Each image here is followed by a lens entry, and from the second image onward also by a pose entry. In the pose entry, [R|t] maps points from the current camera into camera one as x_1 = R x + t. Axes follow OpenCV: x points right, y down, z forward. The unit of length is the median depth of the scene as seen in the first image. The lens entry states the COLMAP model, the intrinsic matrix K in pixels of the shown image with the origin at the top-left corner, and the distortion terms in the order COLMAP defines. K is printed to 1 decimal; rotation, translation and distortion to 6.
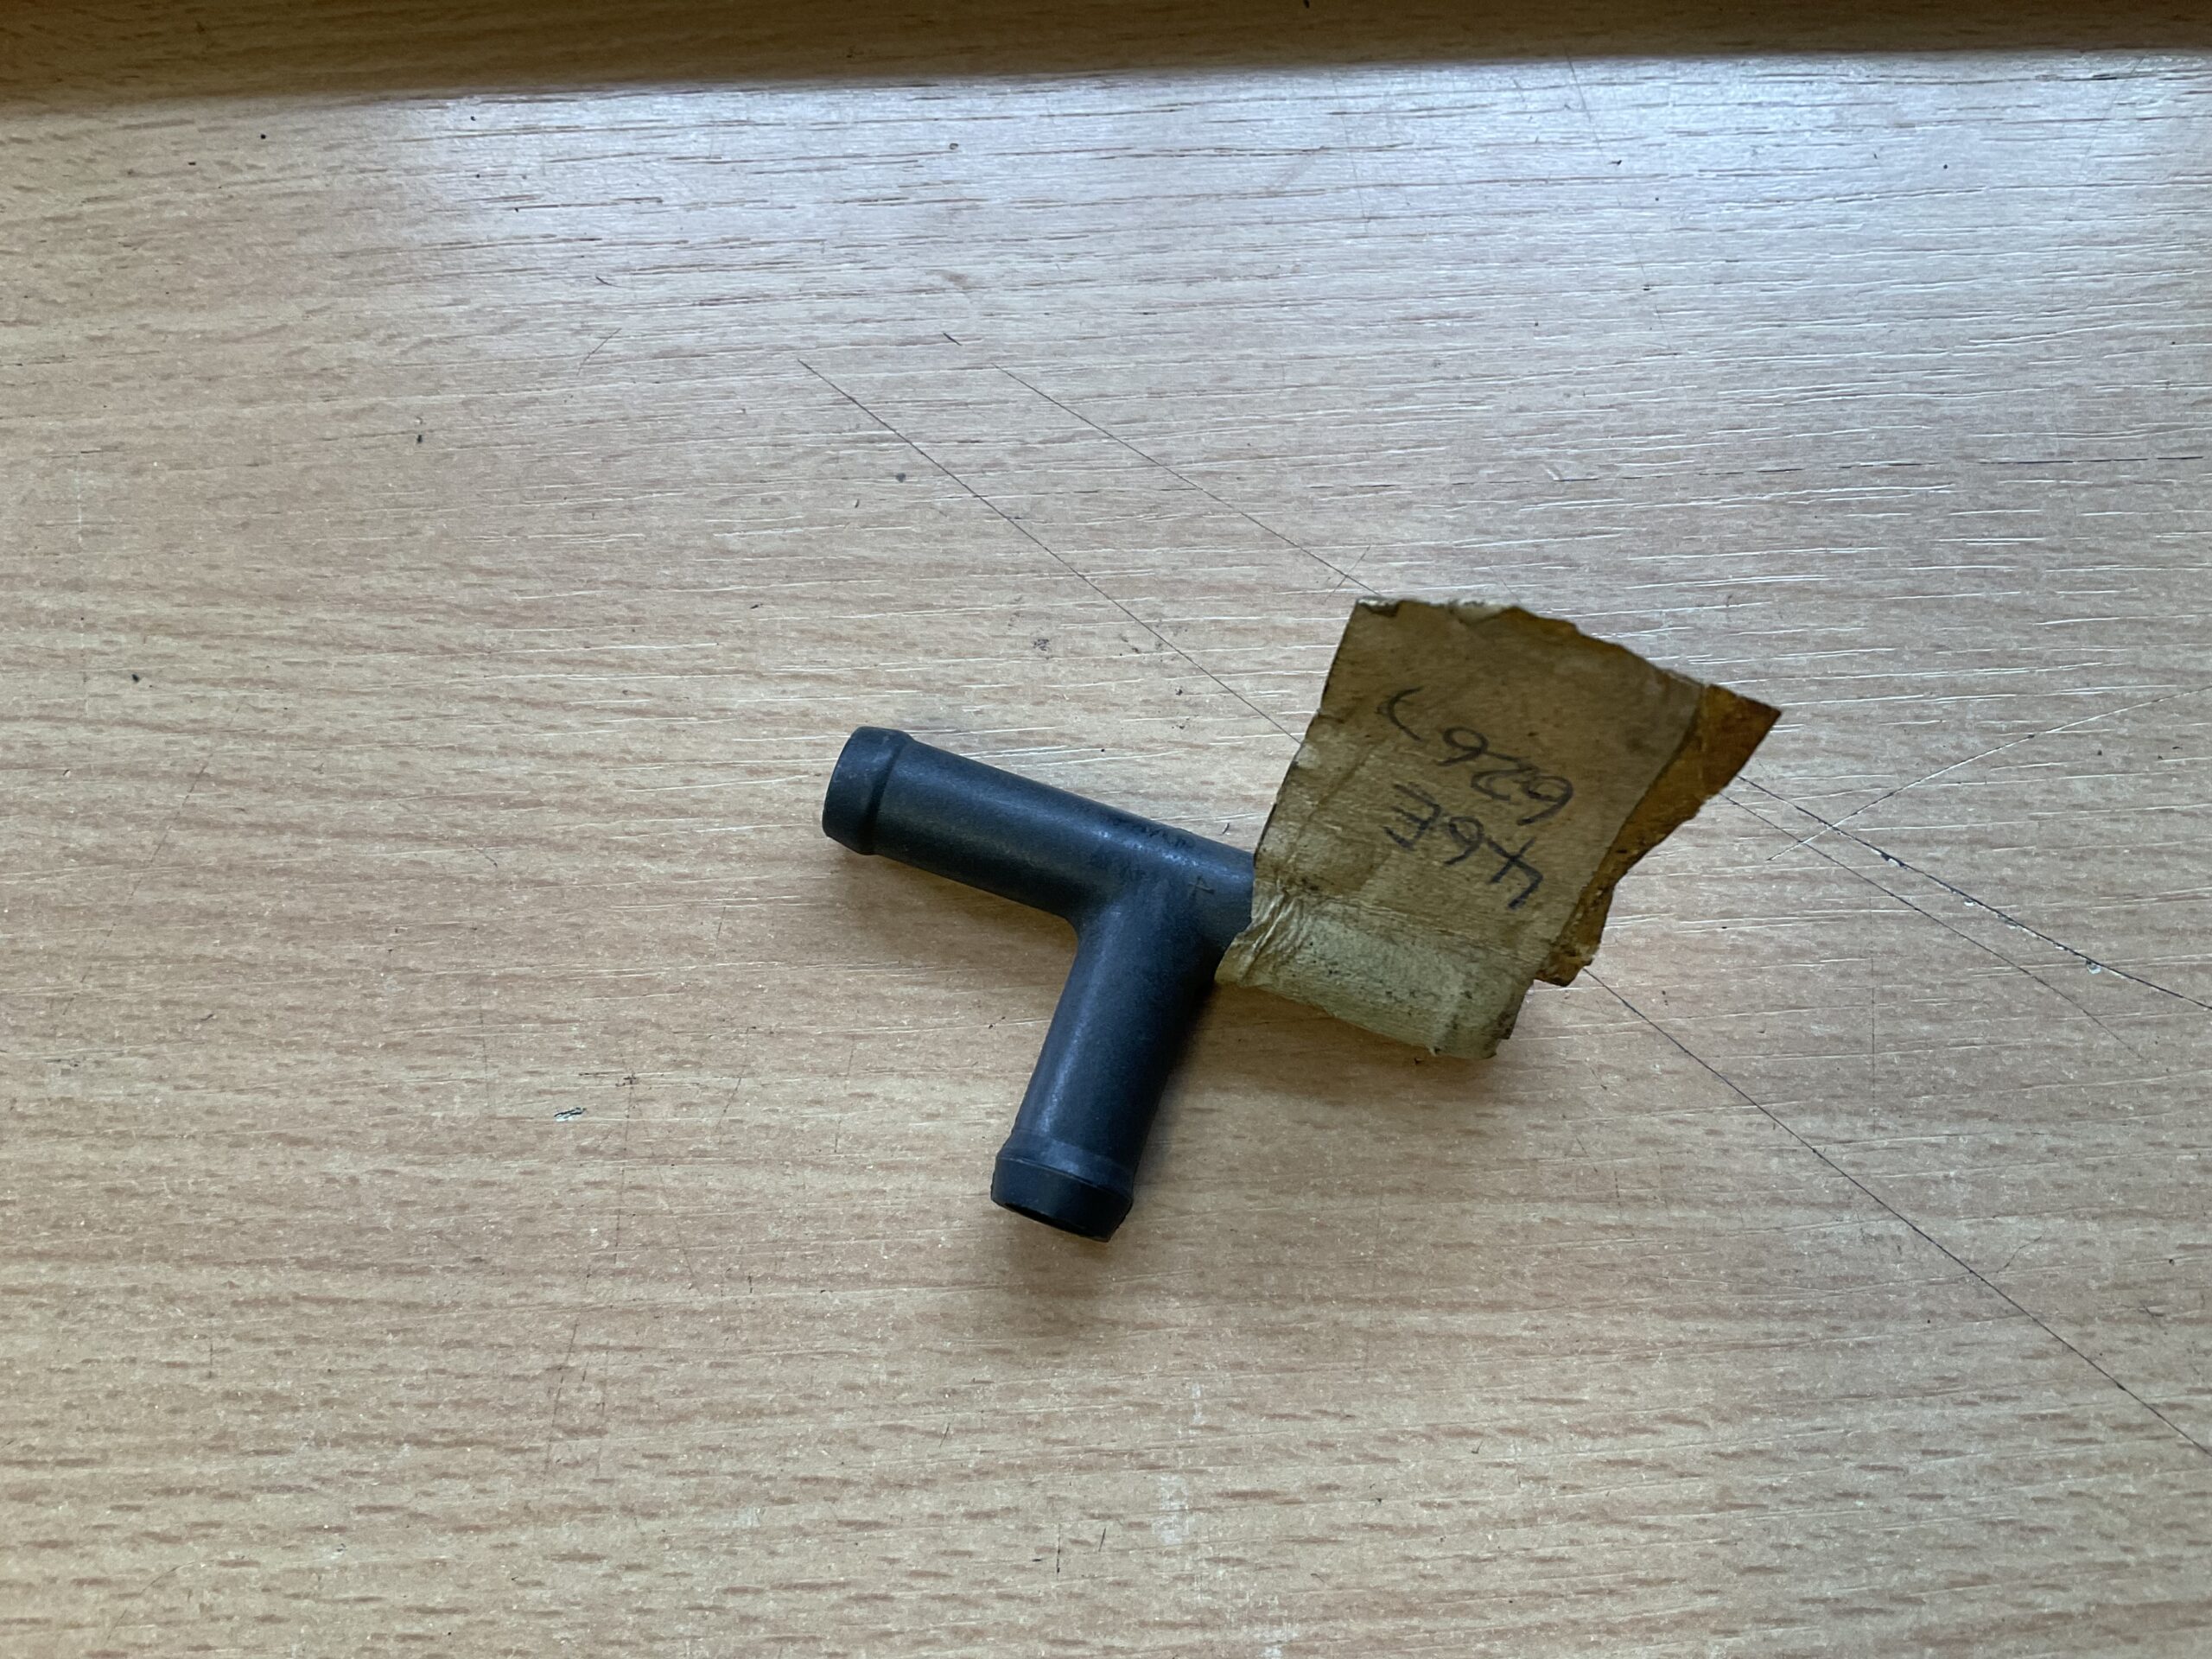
lens RADIAL K [[1868.0, 0, 1113.6], [0, 1868.0, 821.6], [0, 0, 1]] dist [0.062615, -0.147962]
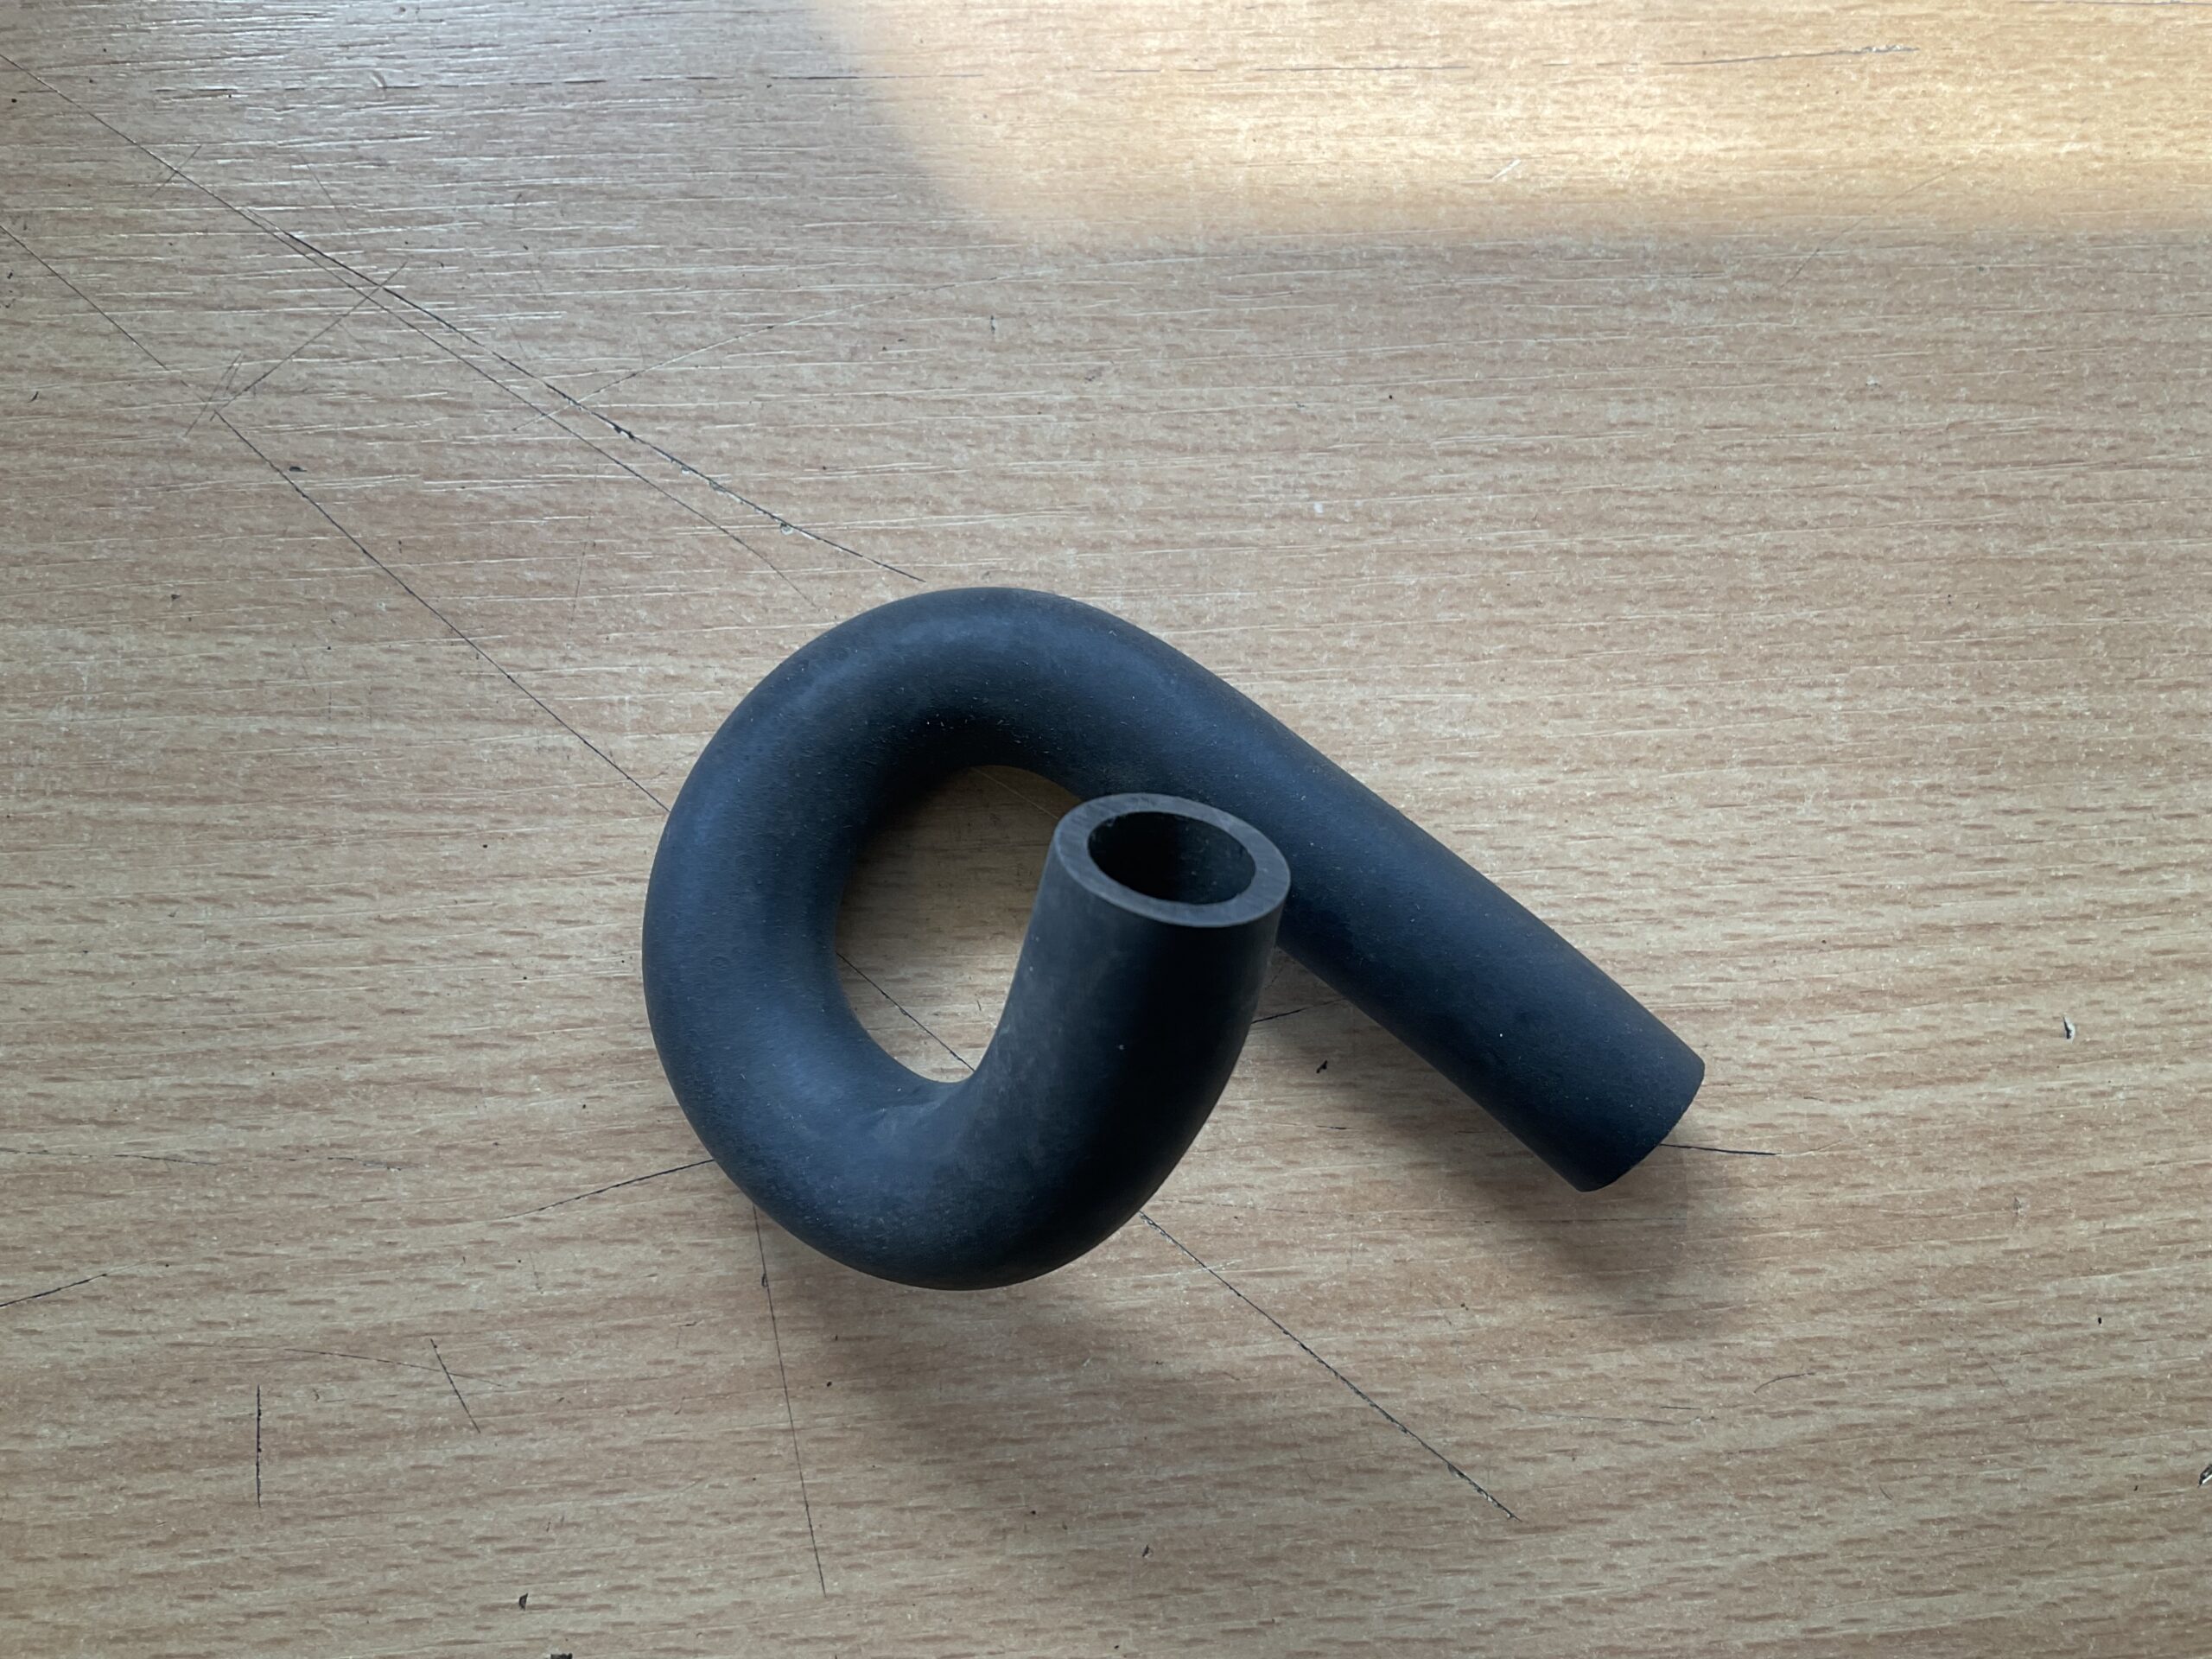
lens RADIAL K [[1868.0, 0, 1118.2], [0, 1868.0, 835.5], [0, 0, 1]] dist [0.062615, -0.147962]
pose [[0.999770, 0.012412, 0.017484, 0.714937], [-0.014584, 0.991385, 0.130165, 0.112942], [-0.015718, -0.130390, 0.991338, -0.169043]]
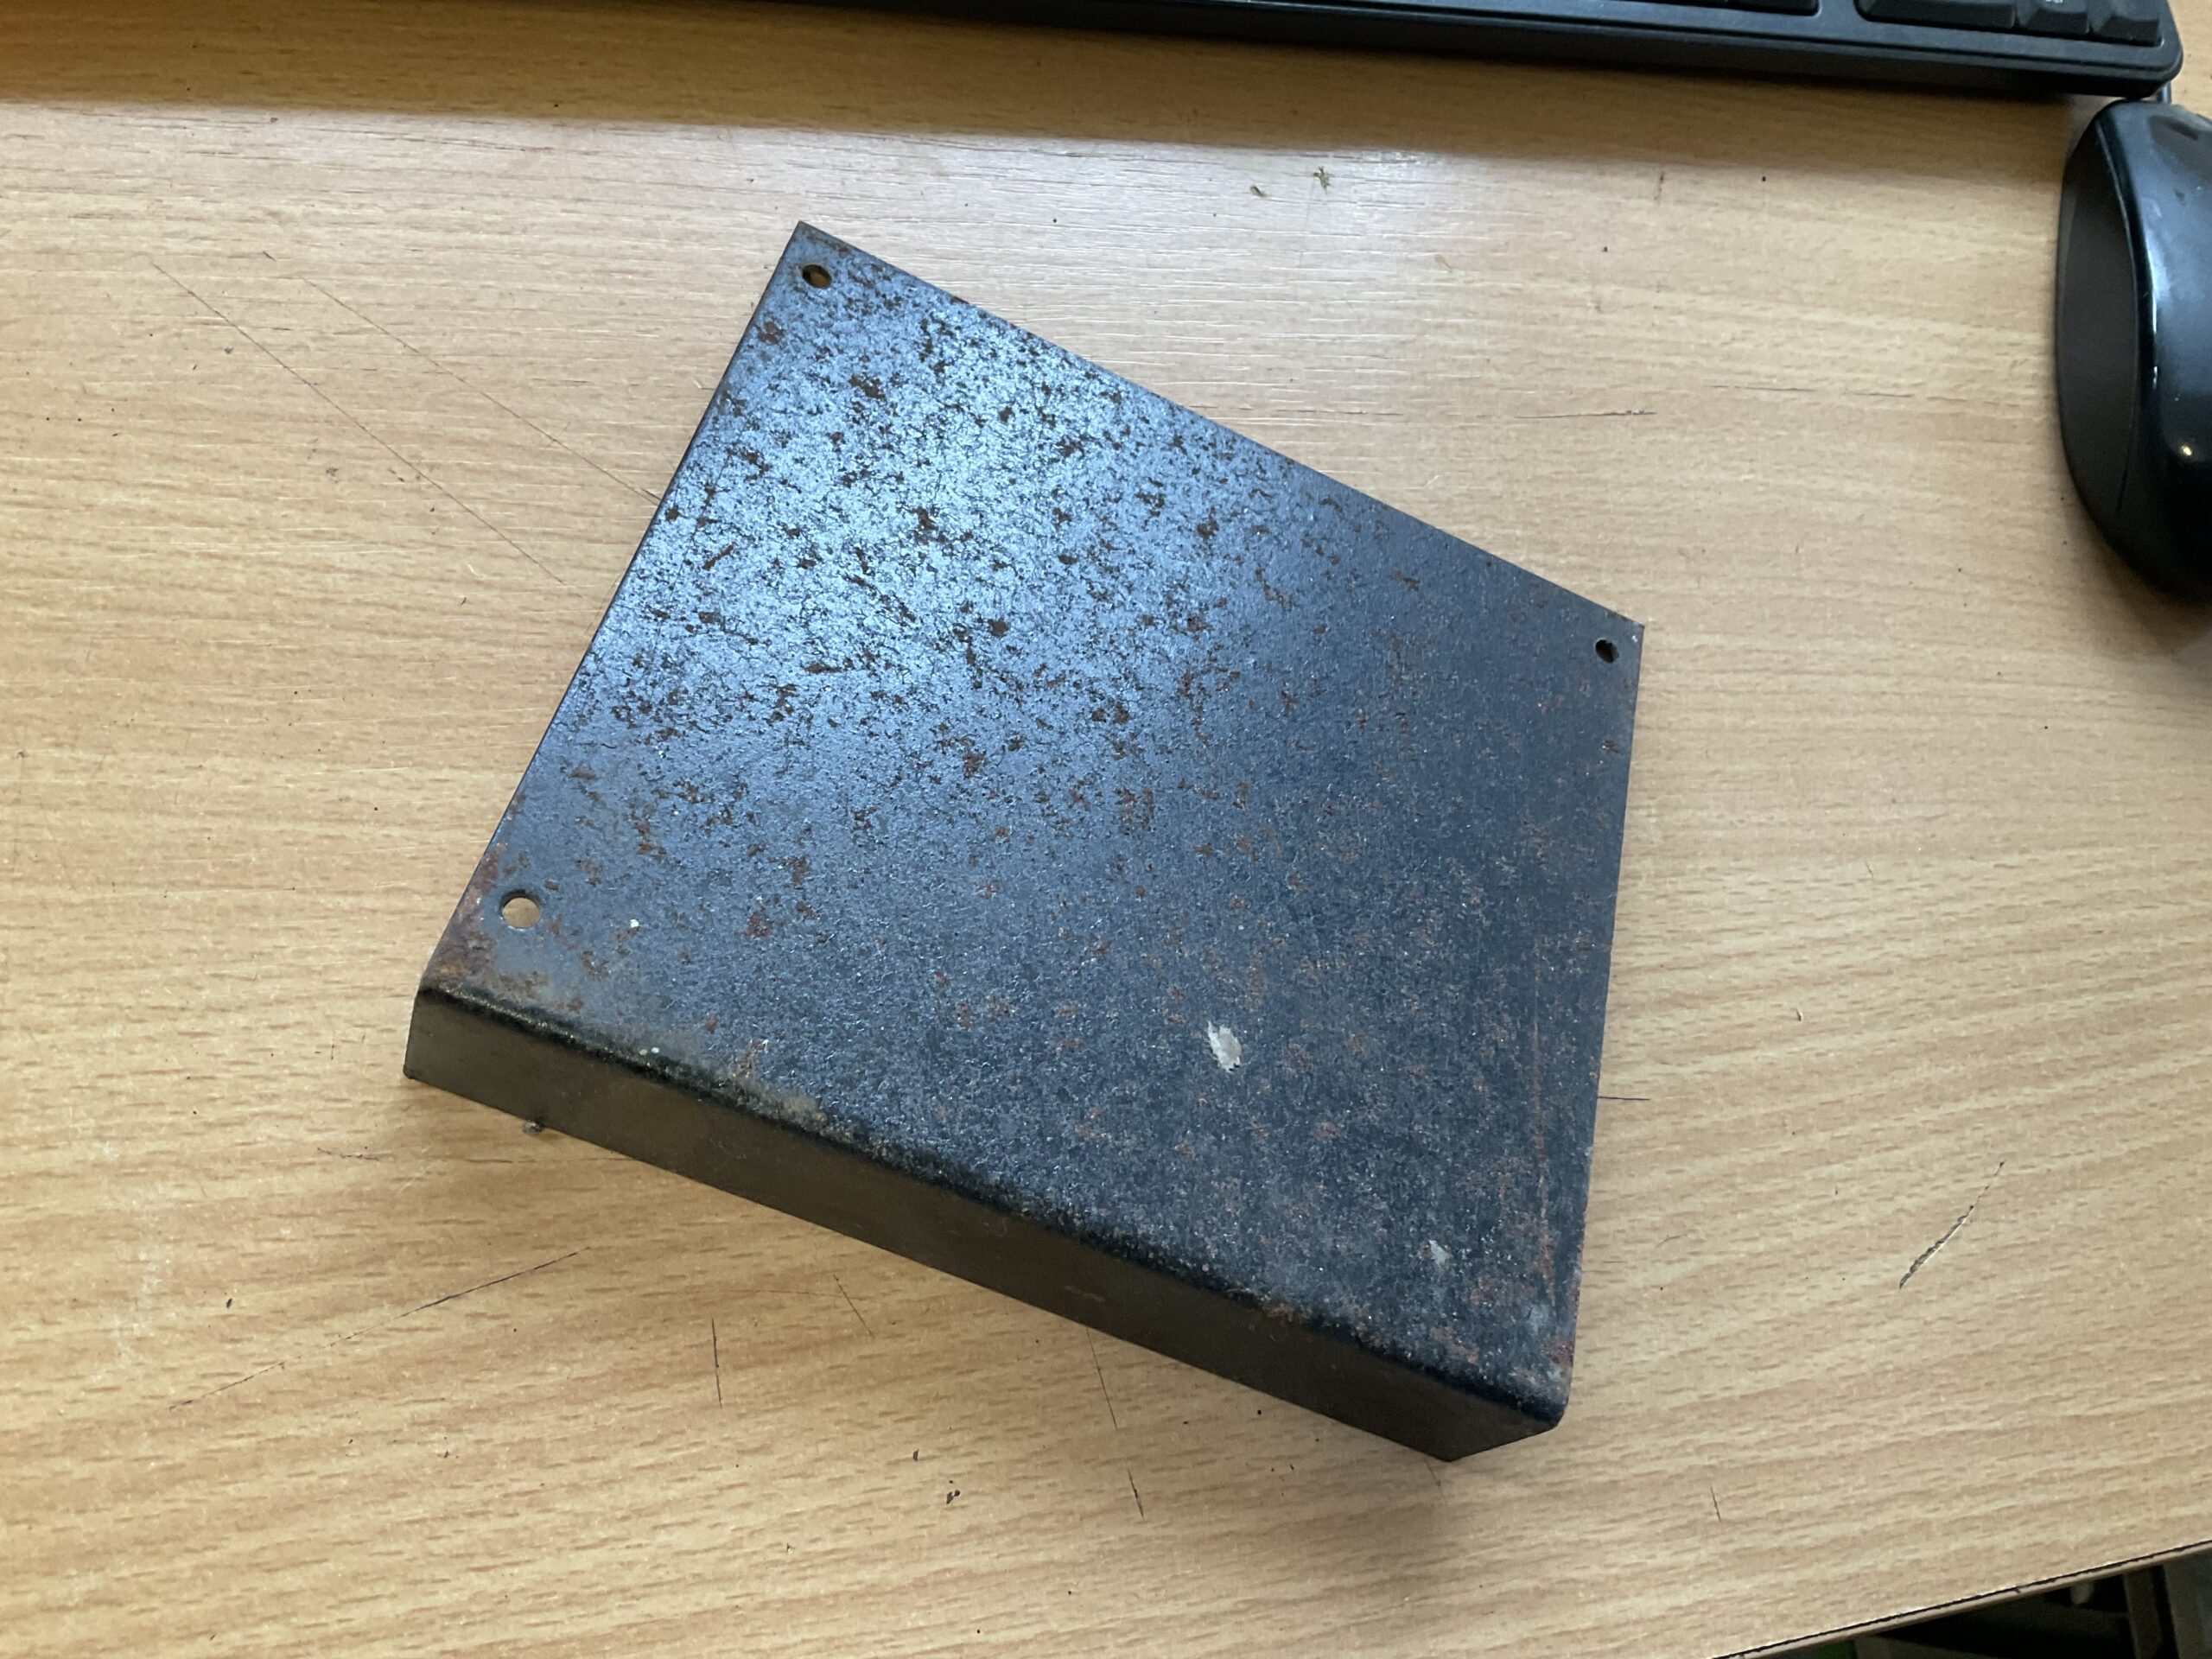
lens RADIAL K [[1868.0, 0, 1105.6], [0, 1868.0, 816.2], [0, 0, 1]] dist [0.062615, -0.147962]
pose [[0.953982, 0.005279, 0.299818, 0.104157], [-0.013942, 0.999545, 0.026762, 0.132648], [-0.299540, -0.029710, 0.953621, -0.620156]]
